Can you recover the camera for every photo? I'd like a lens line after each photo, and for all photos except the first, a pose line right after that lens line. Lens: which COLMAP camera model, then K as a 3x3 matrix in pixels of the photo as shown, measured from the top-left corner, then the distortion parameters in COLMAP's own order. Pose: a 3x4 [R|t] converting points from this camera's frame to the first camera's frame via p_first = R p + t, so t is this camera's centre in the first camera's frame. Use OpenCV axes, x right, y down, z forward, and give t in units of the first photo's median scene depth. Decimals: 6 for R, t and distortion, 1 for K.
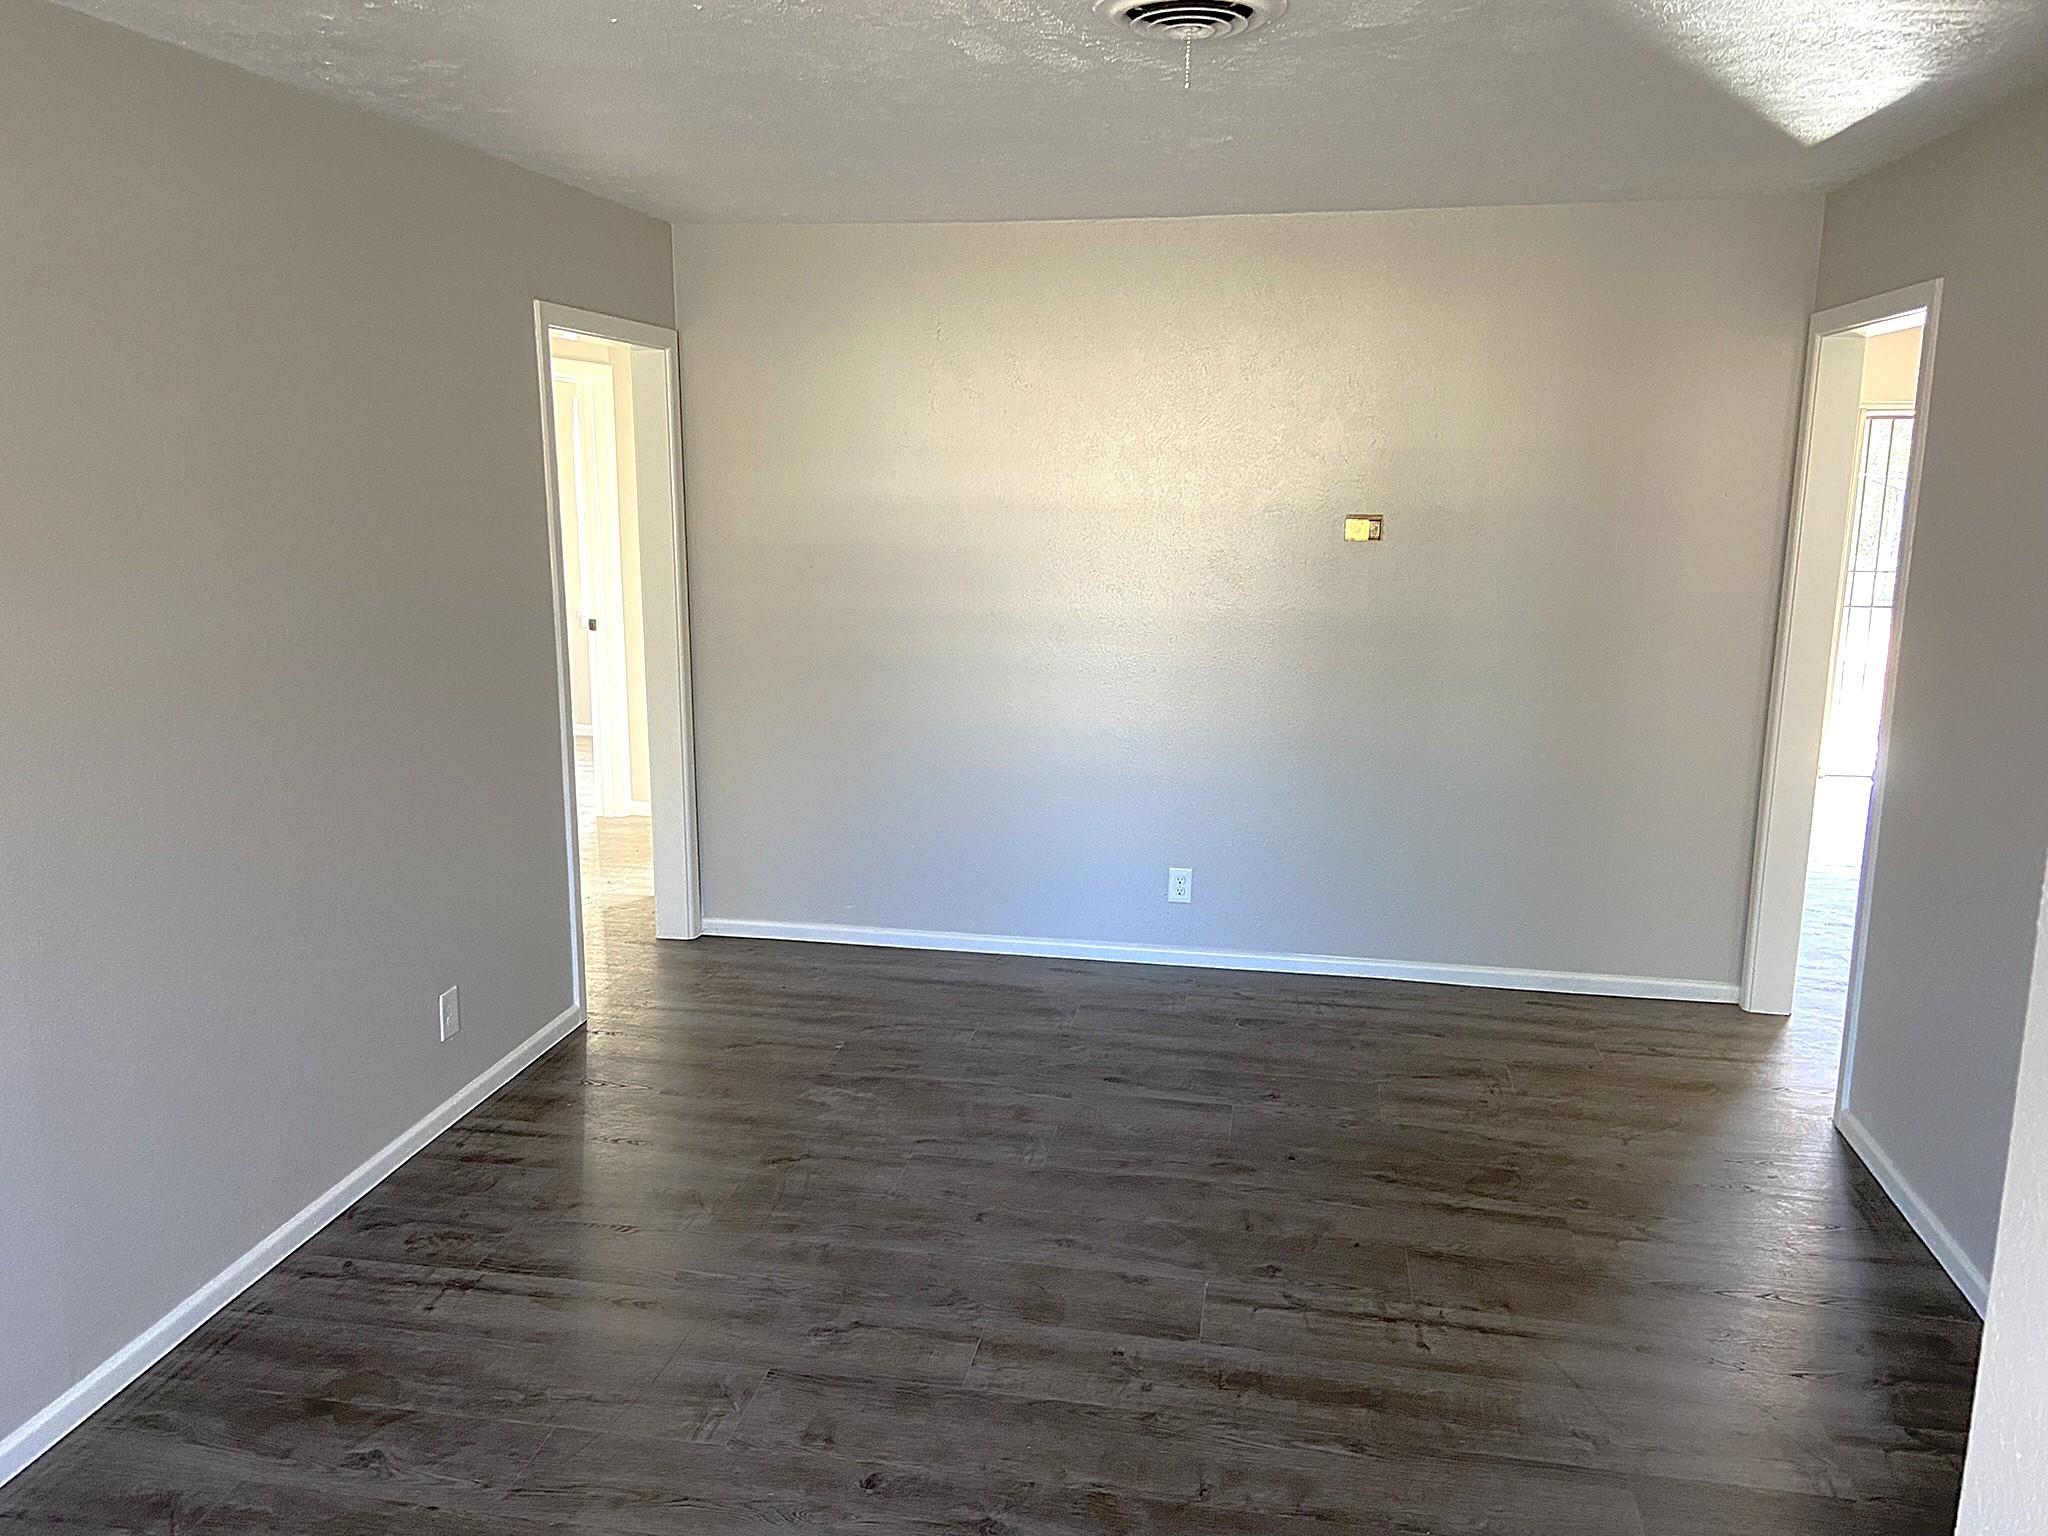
lens RADIAL K [[1546.5, 0, 1020.7], [0, 1546.5, 769.6], [0, 0, 1]] dist [0.011779, -0.003288]
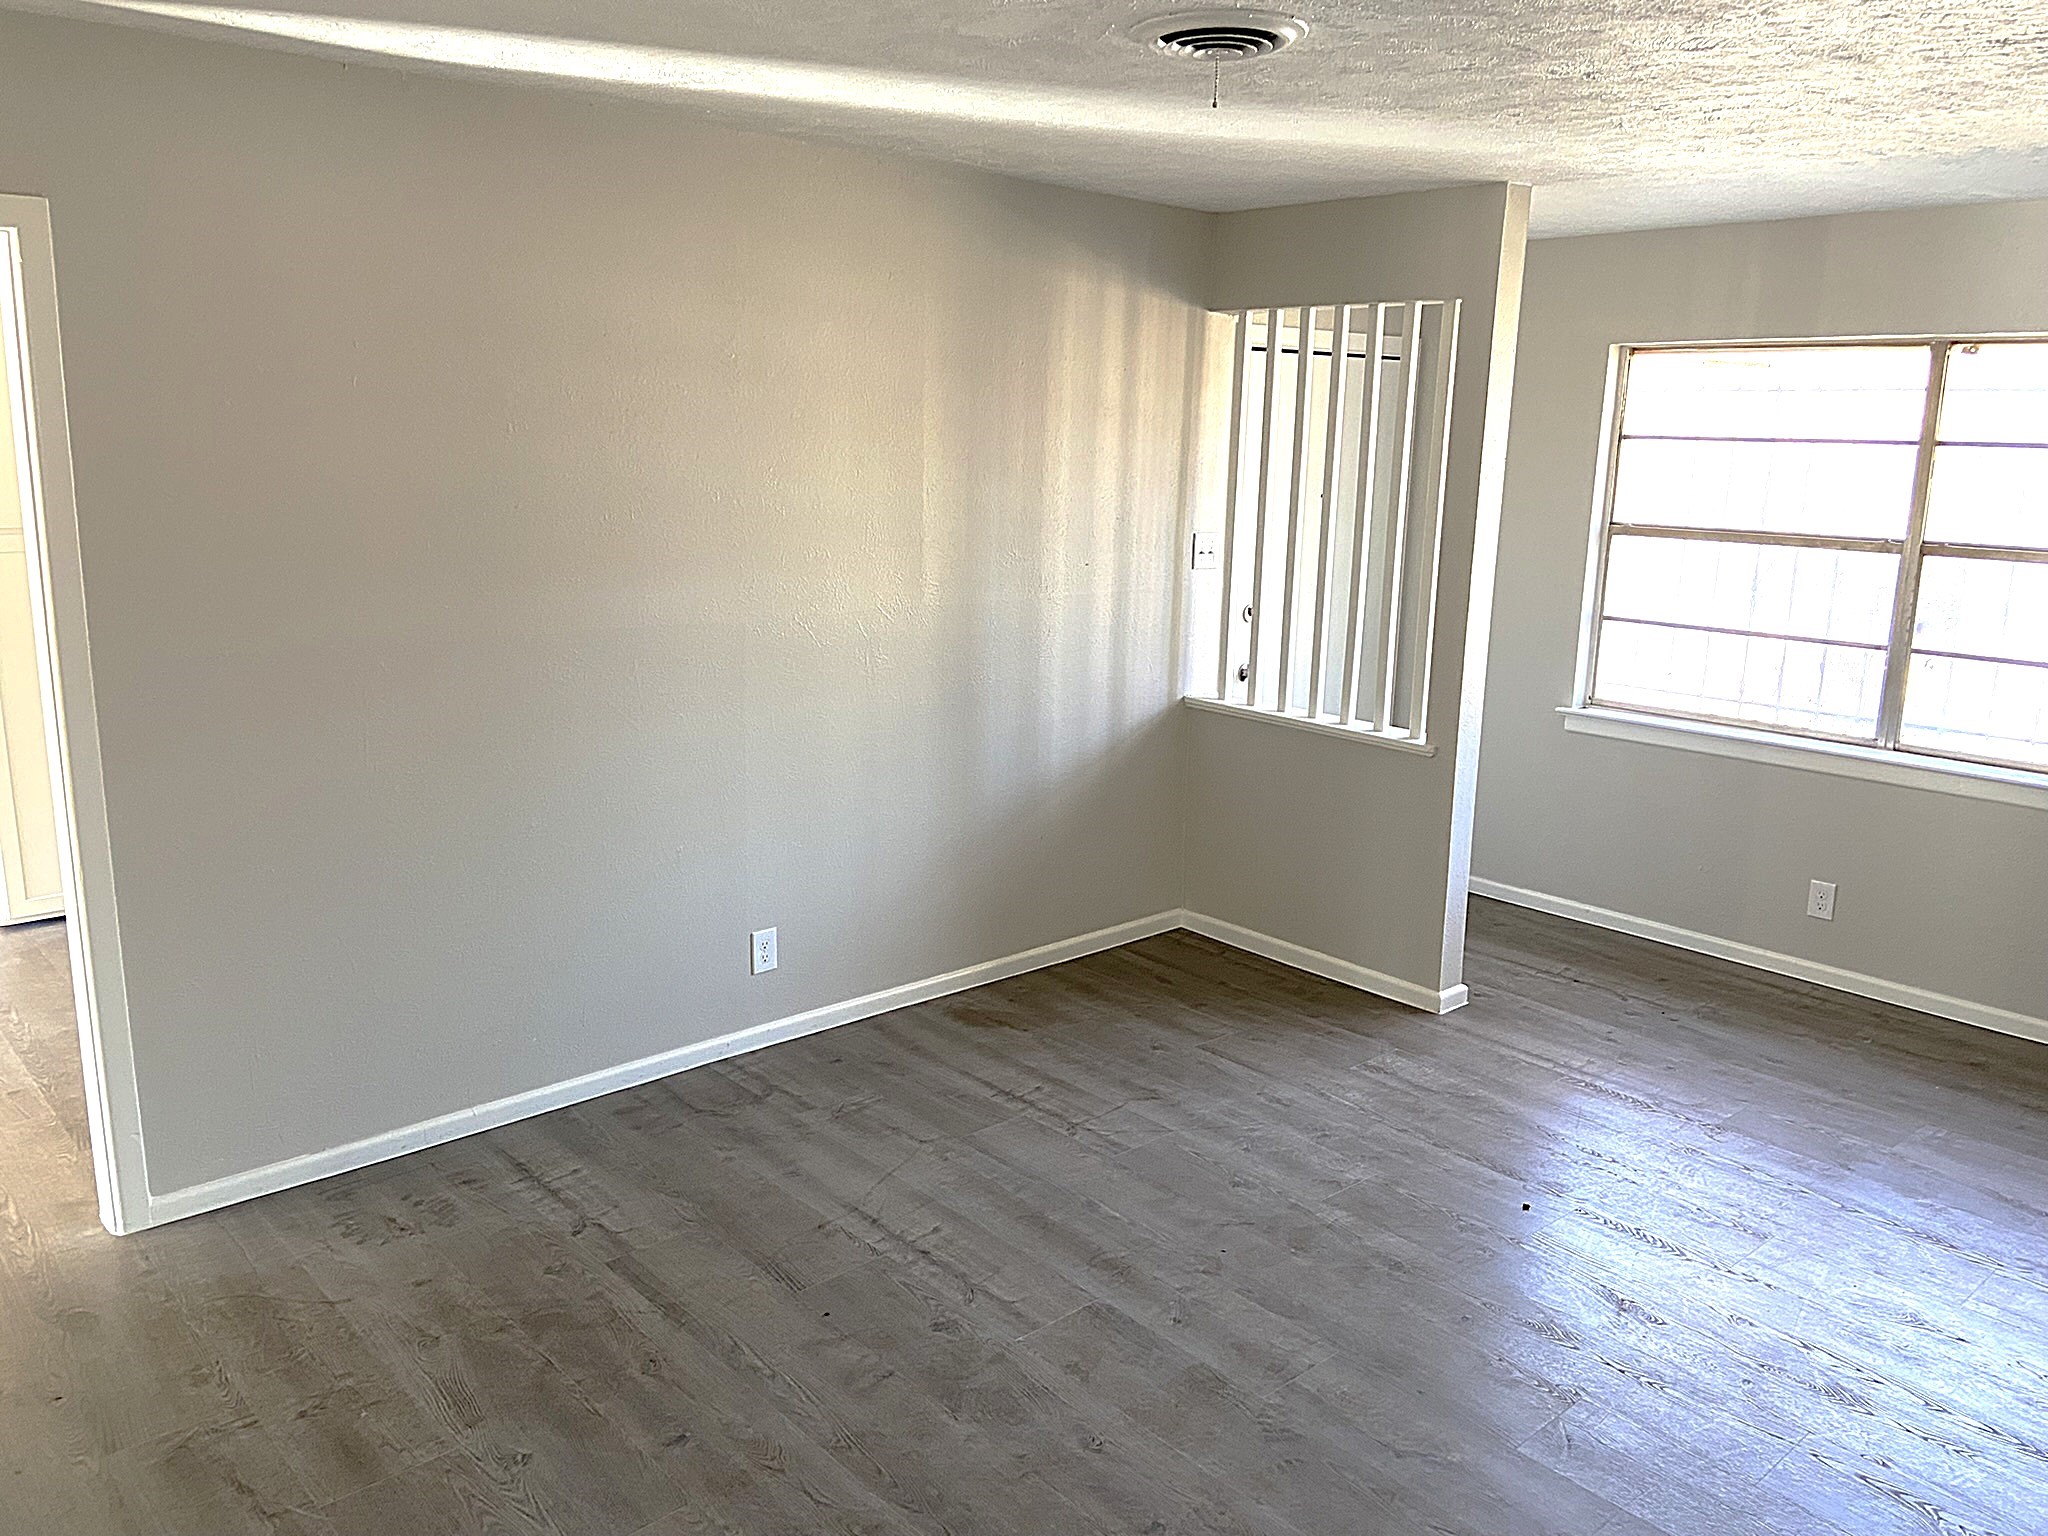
lens RADIAL K [[1546.5, 0, 1019.0], [0, 1546.5, 765.4], [0, 0, 1]] dist [0.011779, -0.003288]
pose [[-0.795234, -0.145395, 0.588611, -0.375299], [0.102473, 0.924623, 0.366840, -0.324069], [-0.597580, 0.352041, -0.720392, 1.555812]]
